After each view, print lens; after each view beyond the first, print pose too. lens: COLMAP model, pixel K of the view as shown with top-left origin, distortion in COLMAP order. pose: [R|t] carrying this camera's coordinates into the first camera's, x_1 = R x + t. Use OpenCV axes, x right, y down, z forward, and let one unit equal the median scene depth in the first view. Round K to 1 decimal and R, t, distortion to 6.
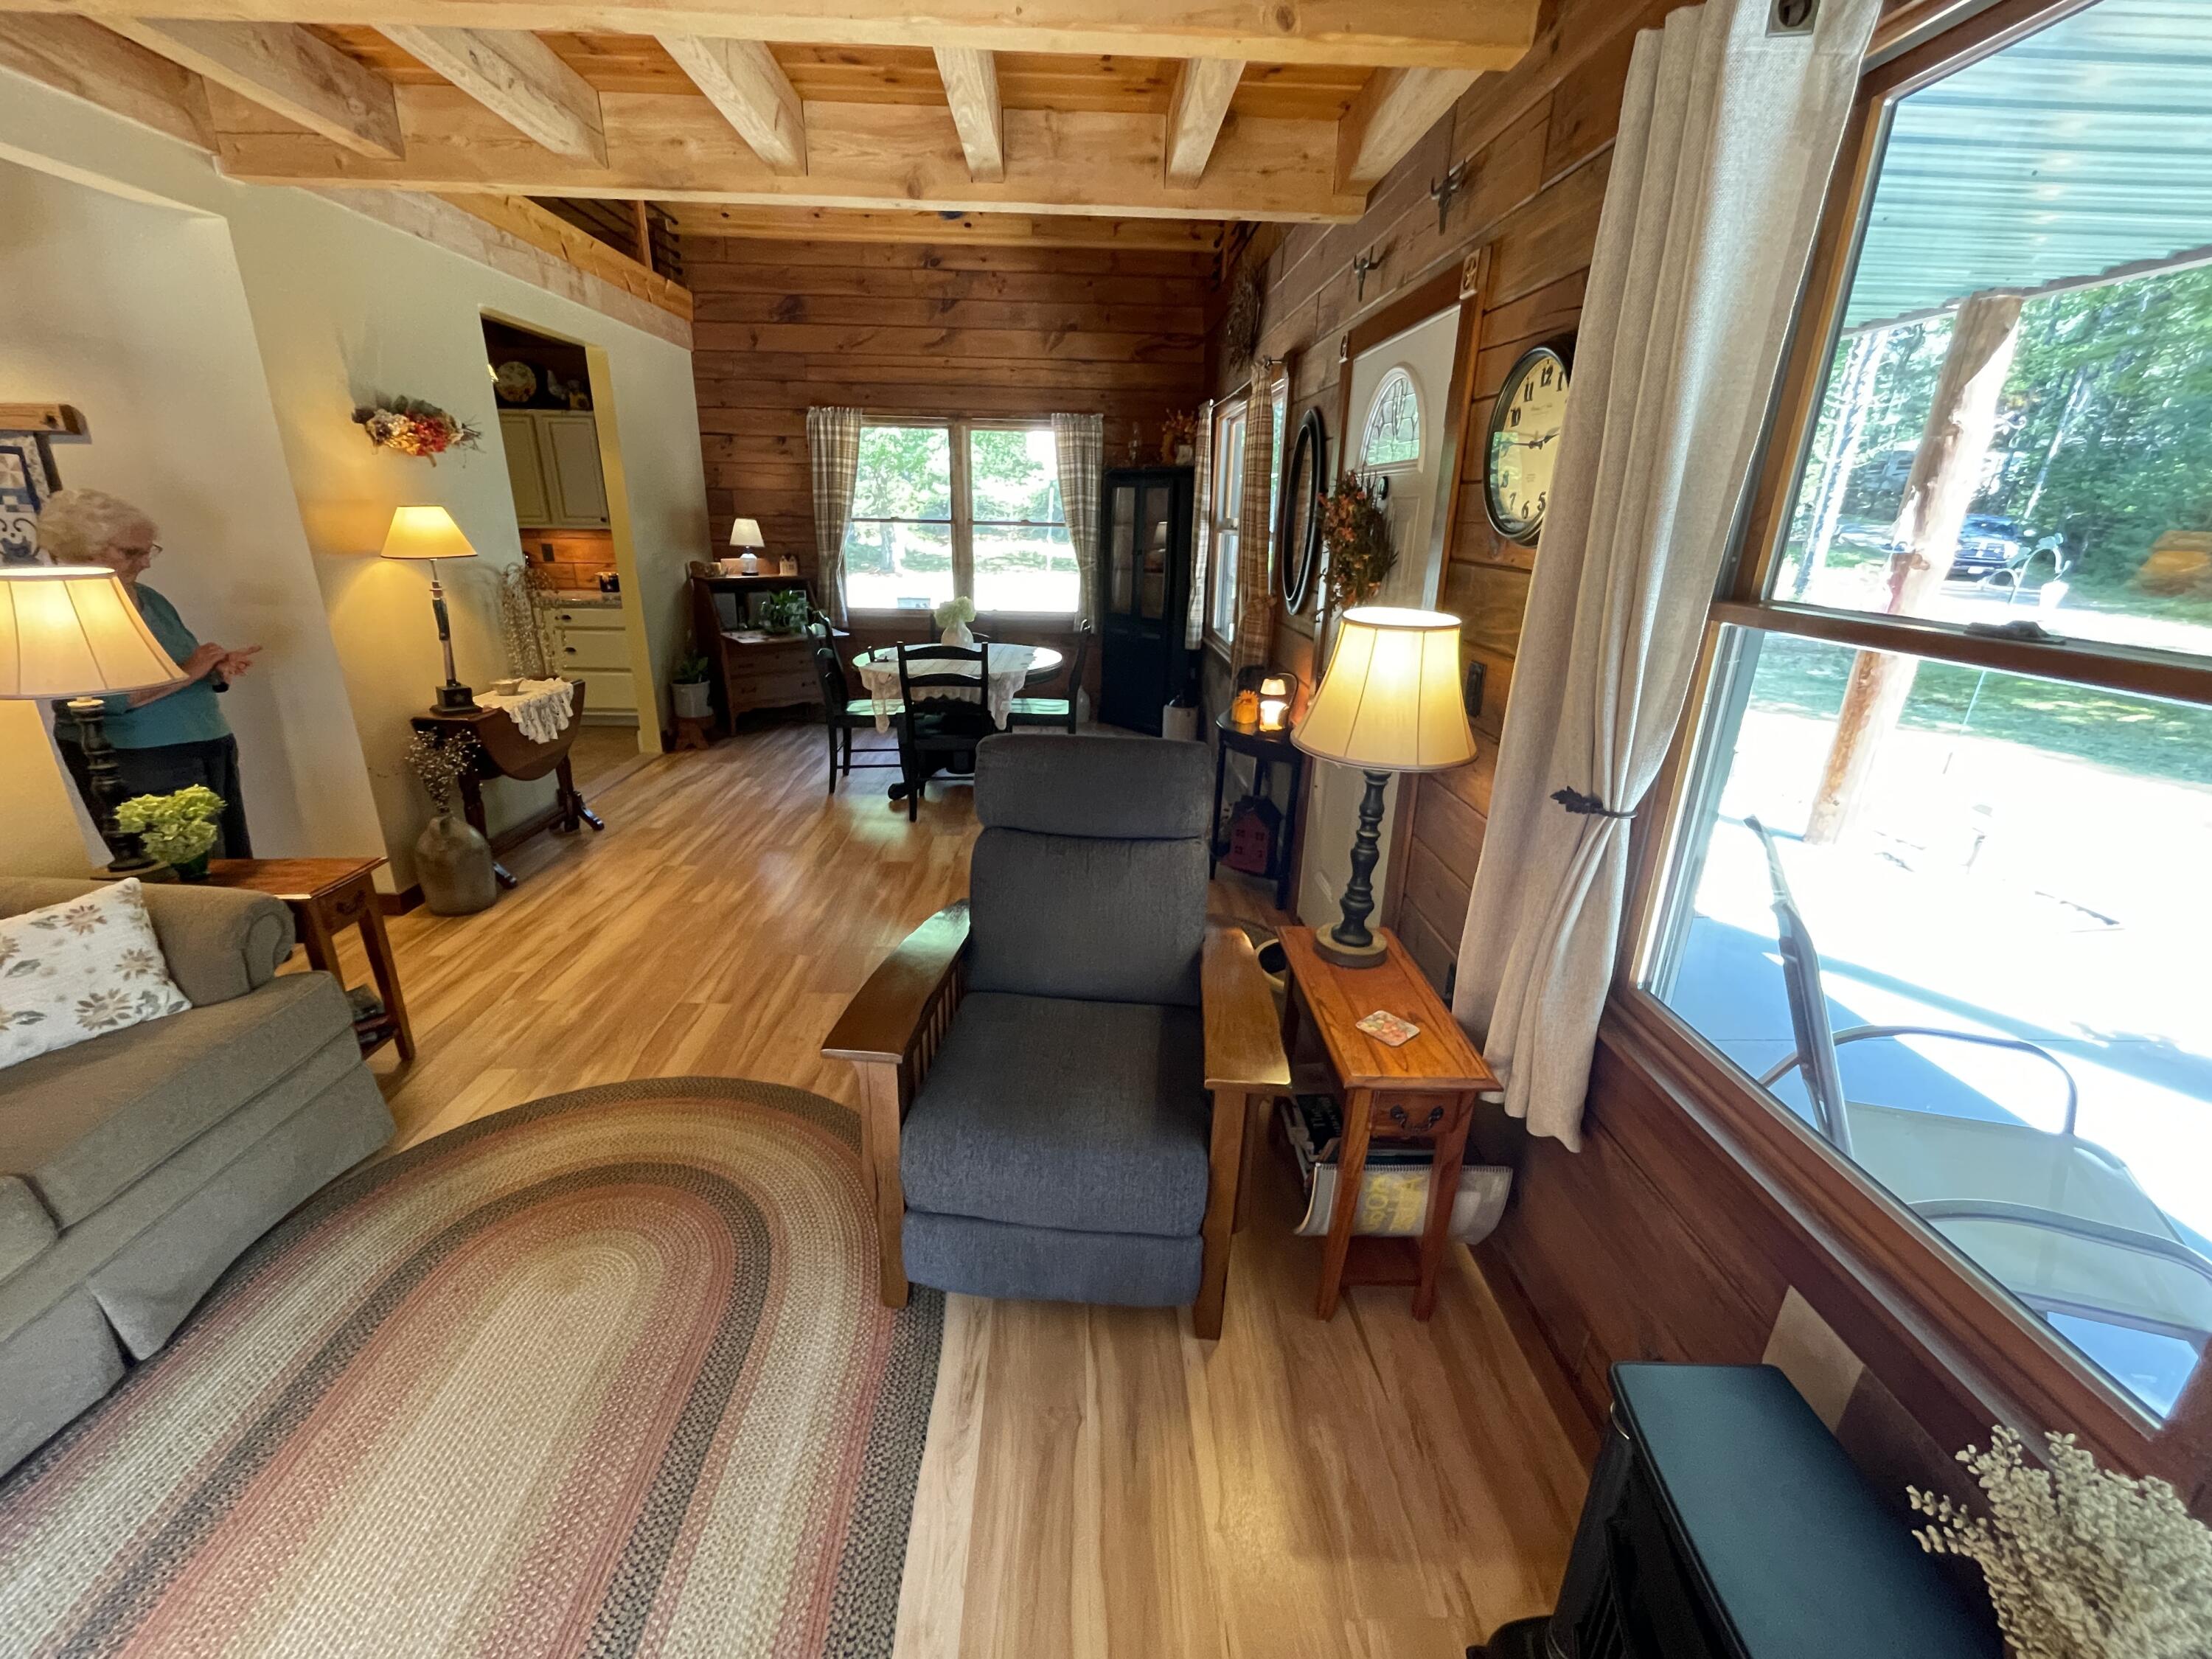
lens RADIAL K [[903.7, 0, 1098.7], [0, 903.7, 819.5], [0, 0, 1]] dist [-0.002768, 0.000194]
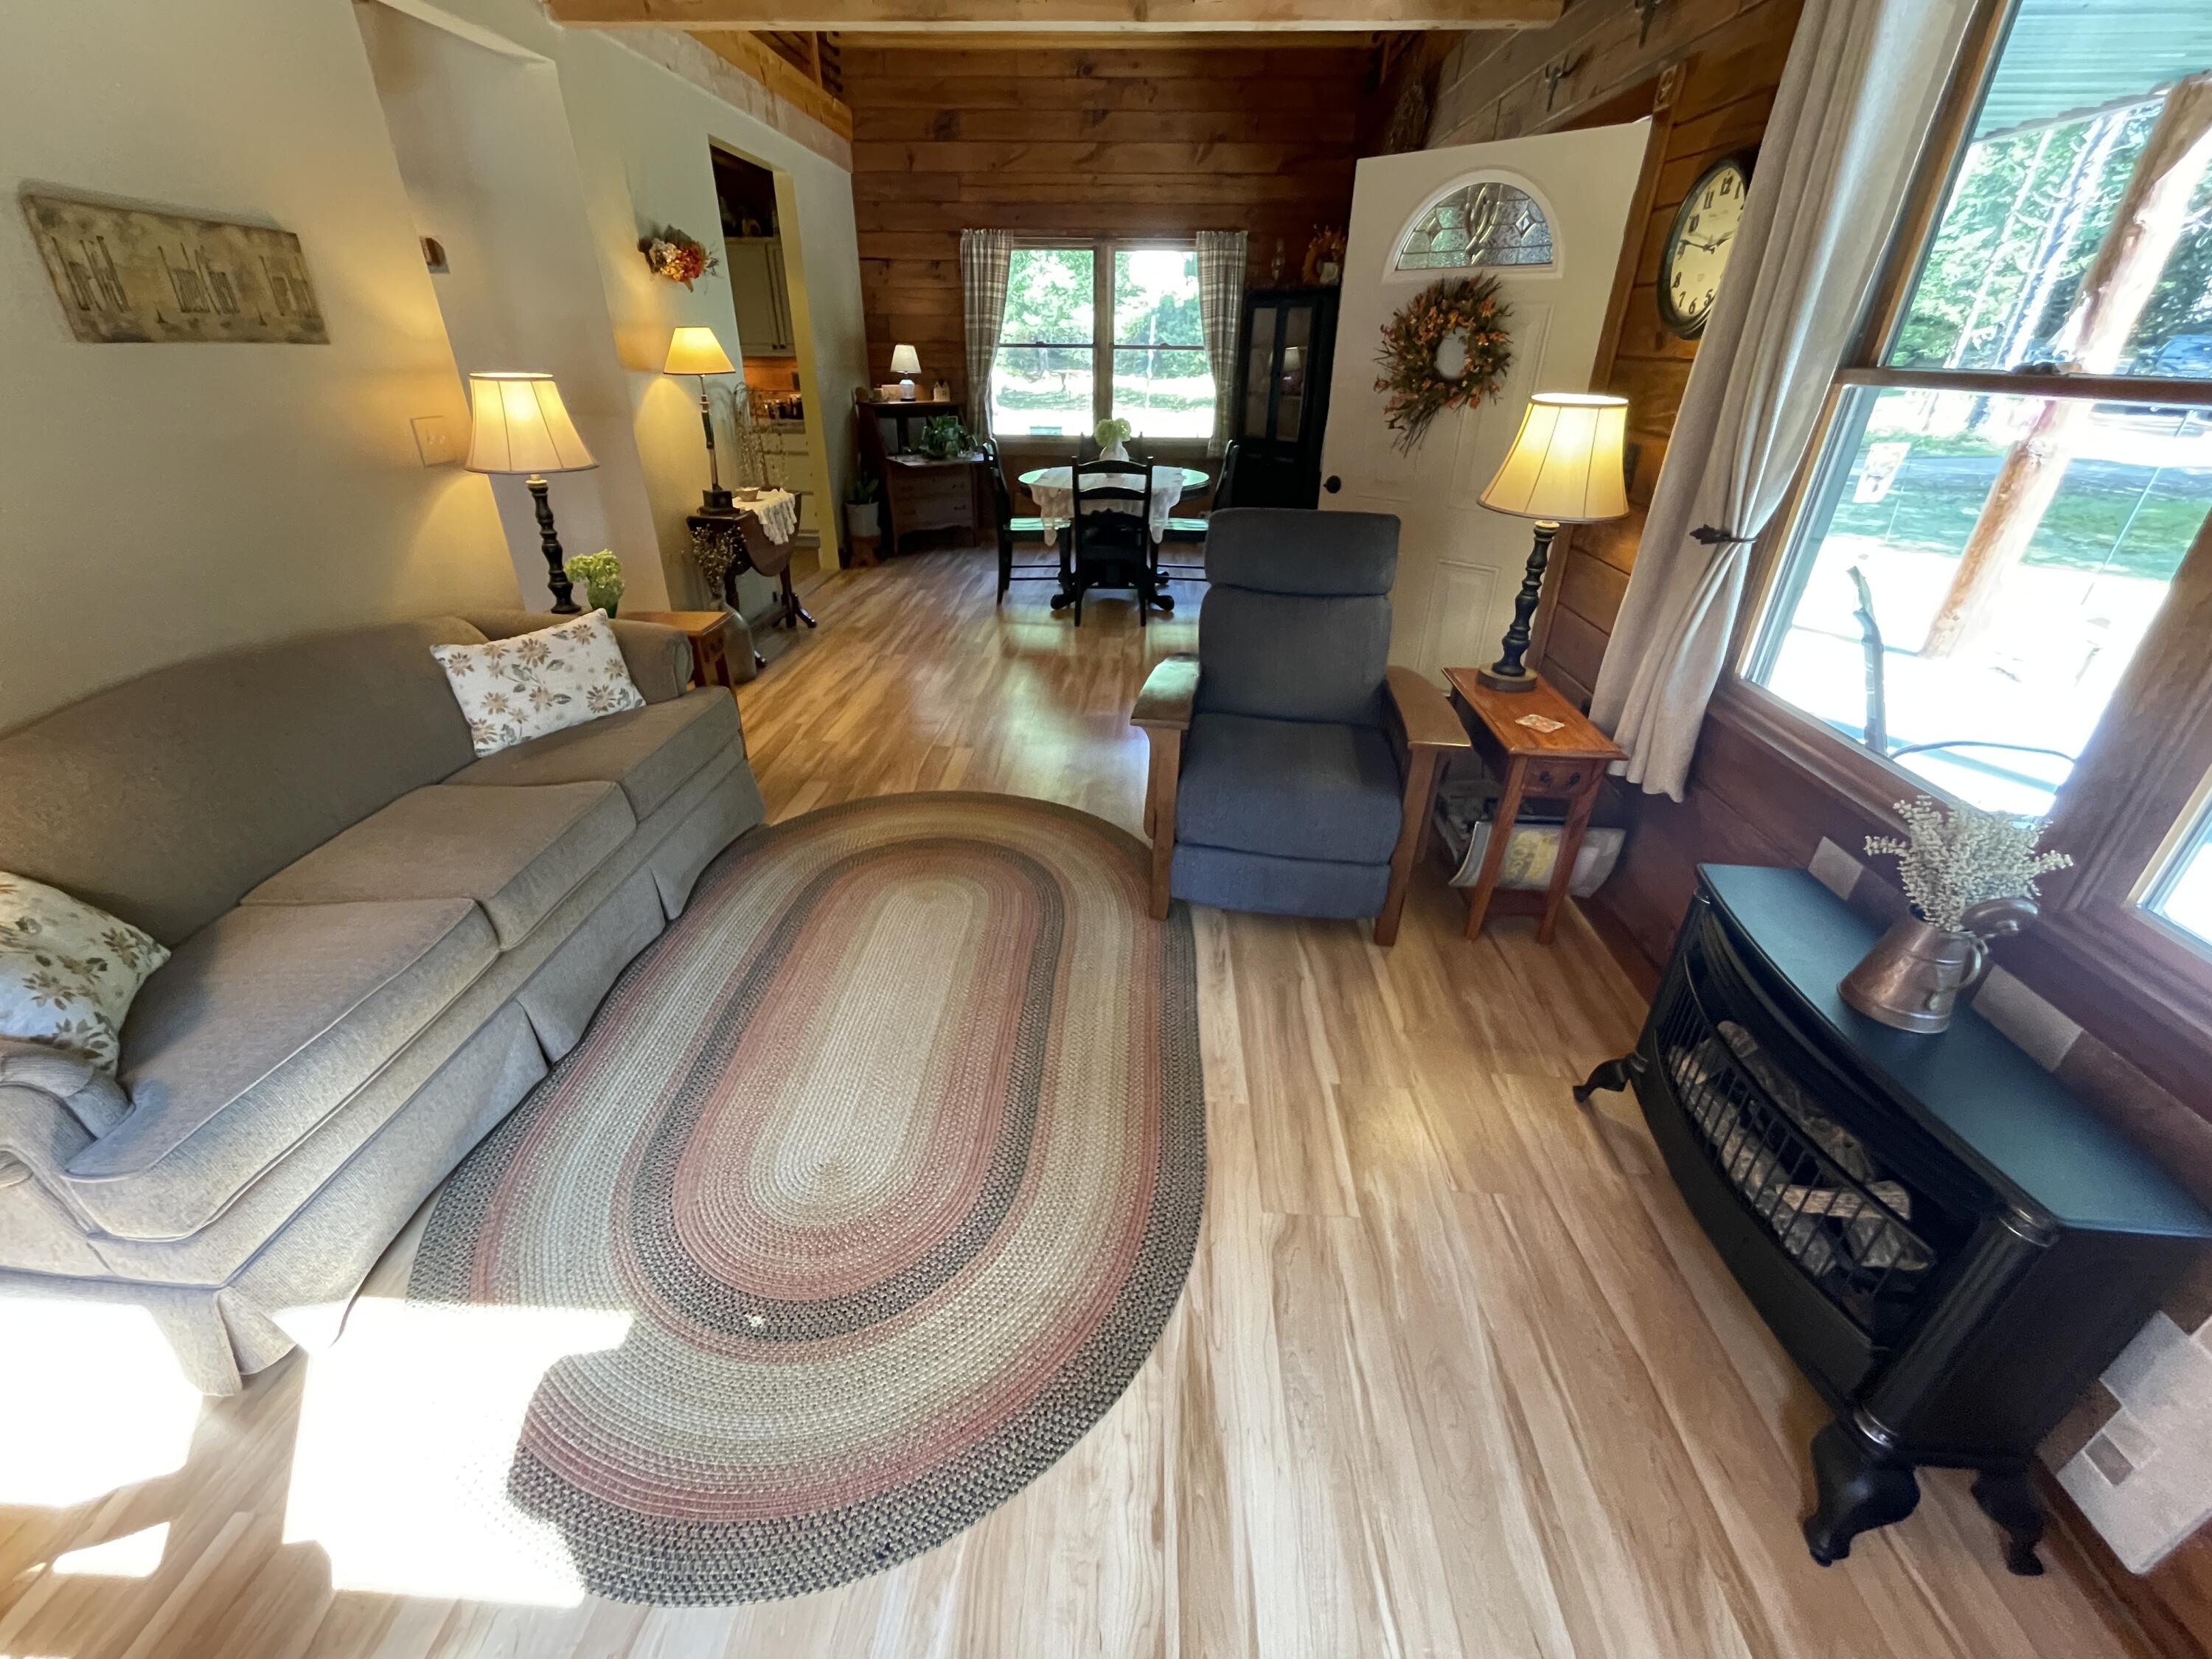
lens RADIAL K [[907.2, 0, 1093.4], [0, 907.2, 822.0], [0, 0, 1]] dist [-0.001466, 0.000025]
pose [[0.996260, 0.031102, -0.080612, -0.118369], [-0.018387, 0.987912, 0.153921, 0.095035], [0.084424, -0.151863, 0.984789, -0.209947]]
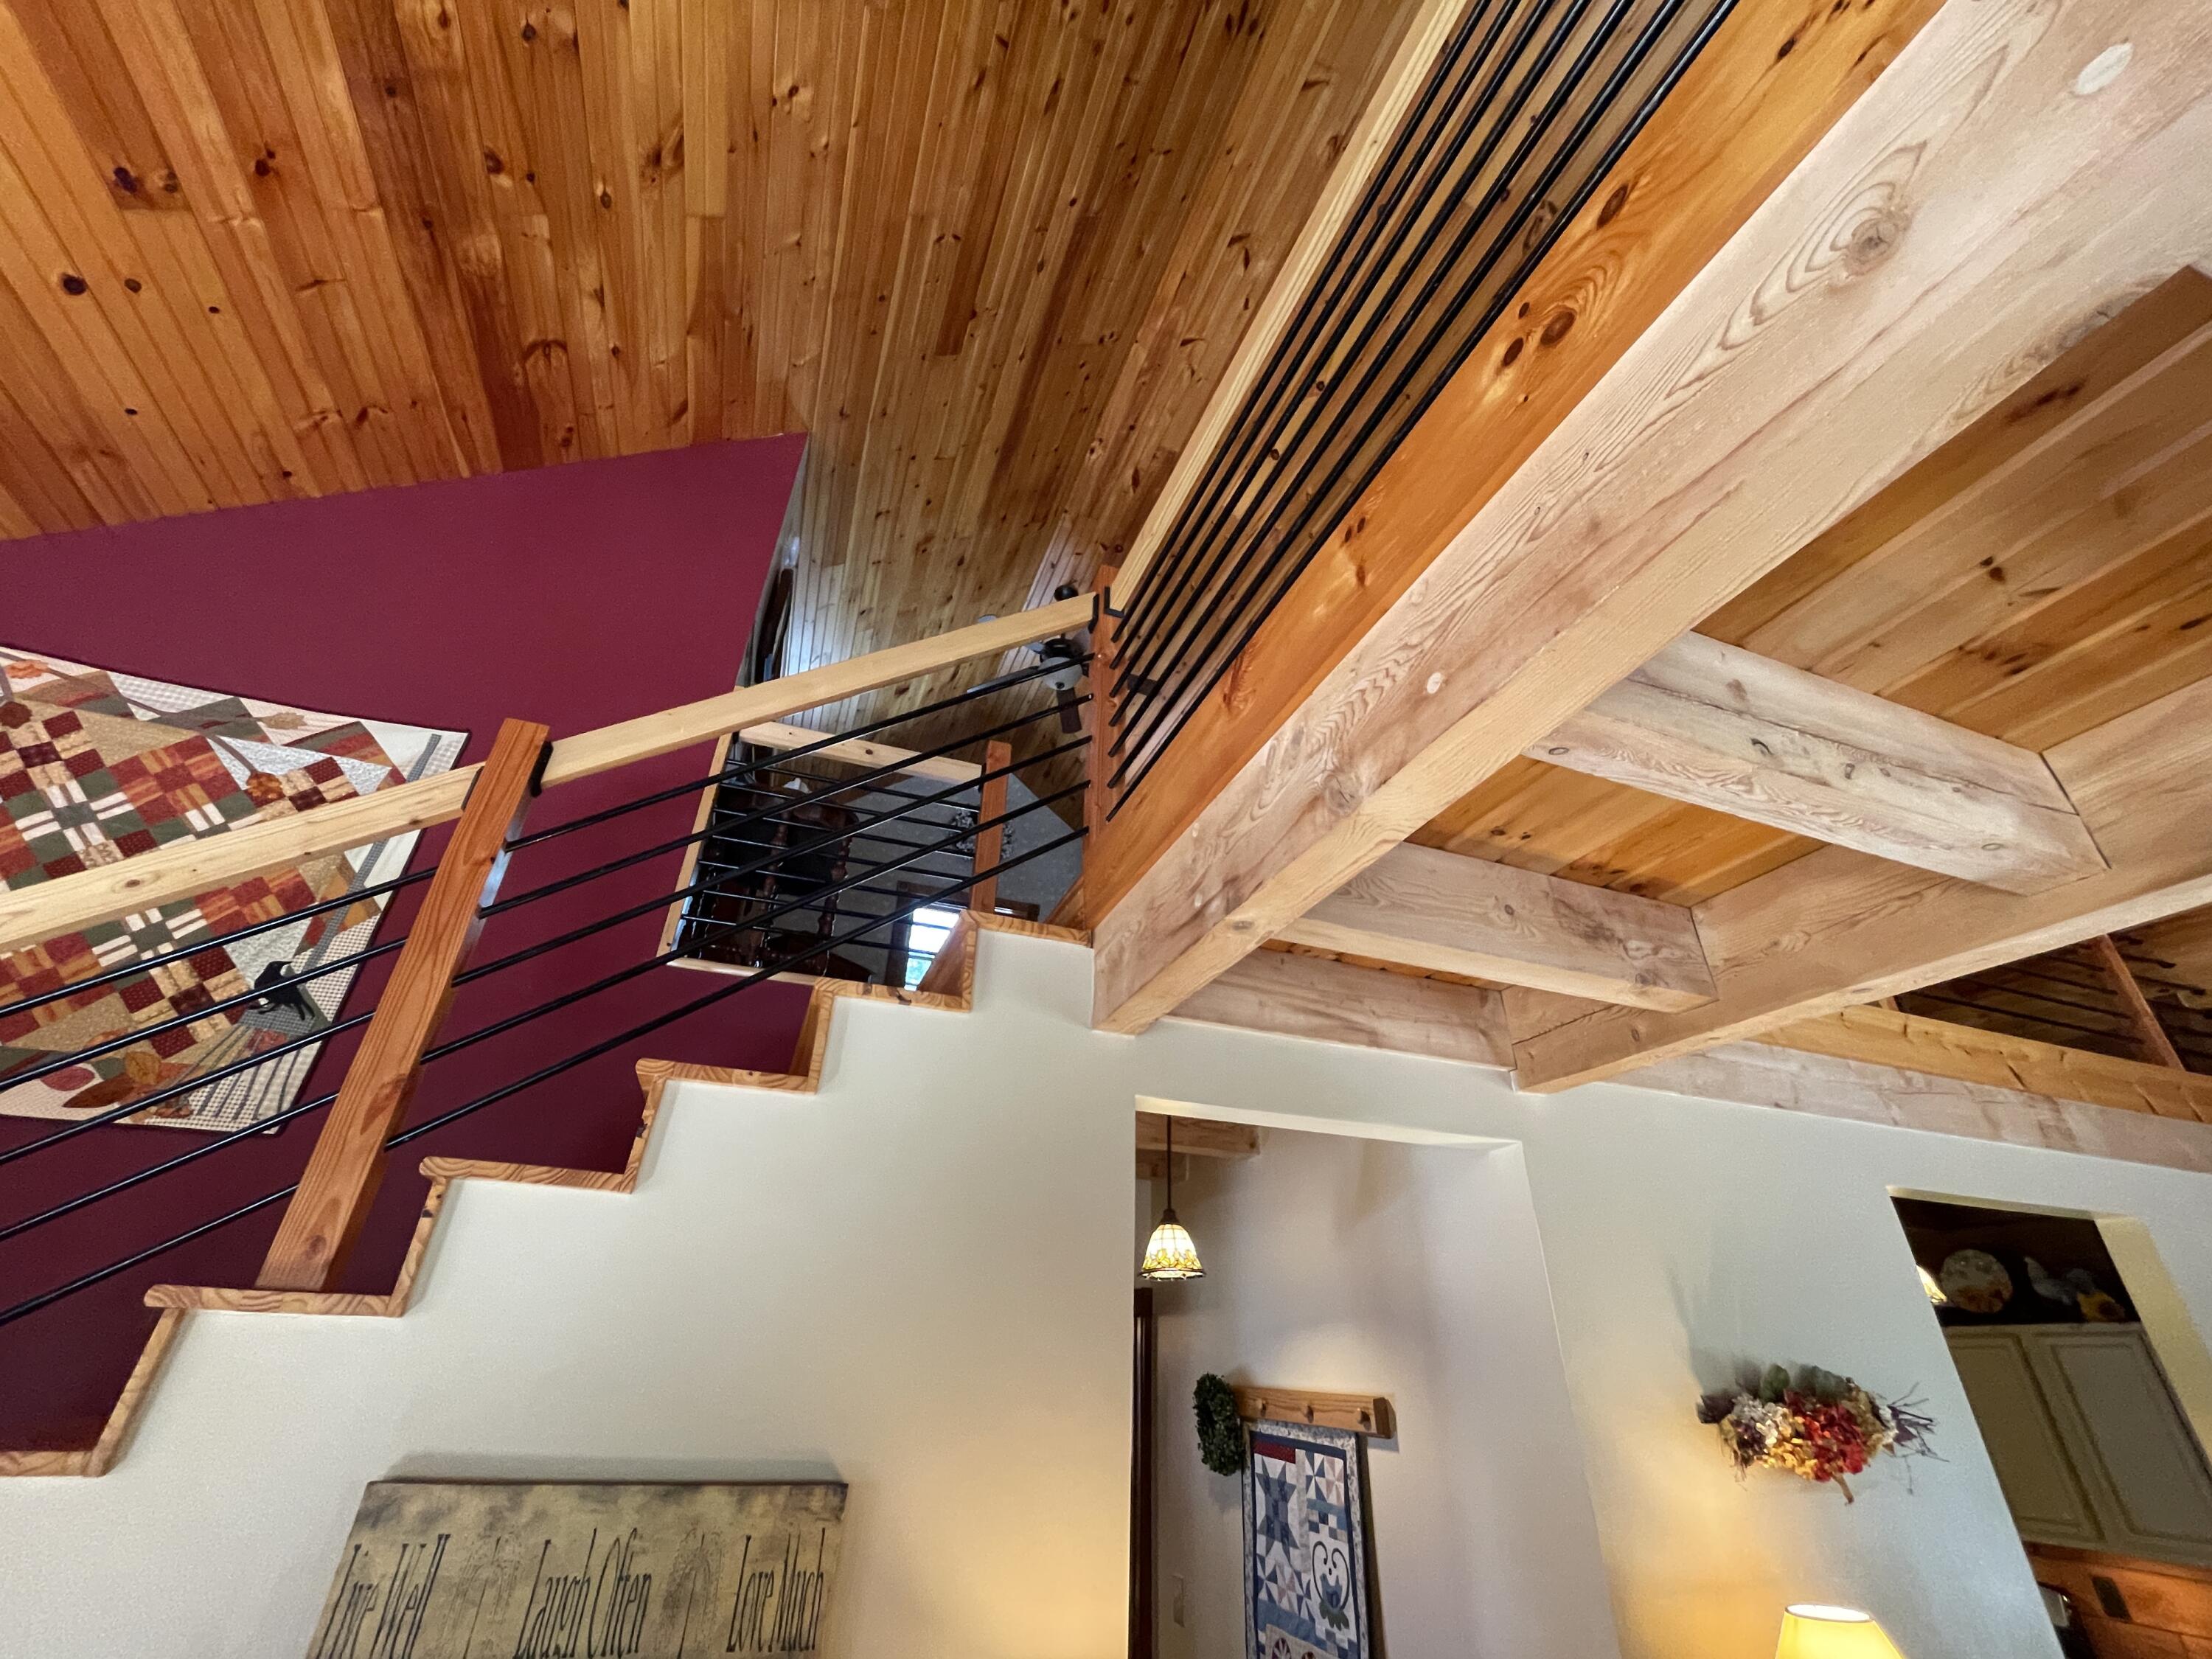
lens RADIAL K [[903.7, 0, 1098.7], [0, 903.7, 819.5], [0, 0, 1]] dist [-0.002768, 0.000194]
pose [[0.316927, -0.490447, -0.811800, -0.262883], [-0.333279, 0.743751, -0.579447, -0.248992], [0.887966, 0.454198, 0.072259, 0.406926]]
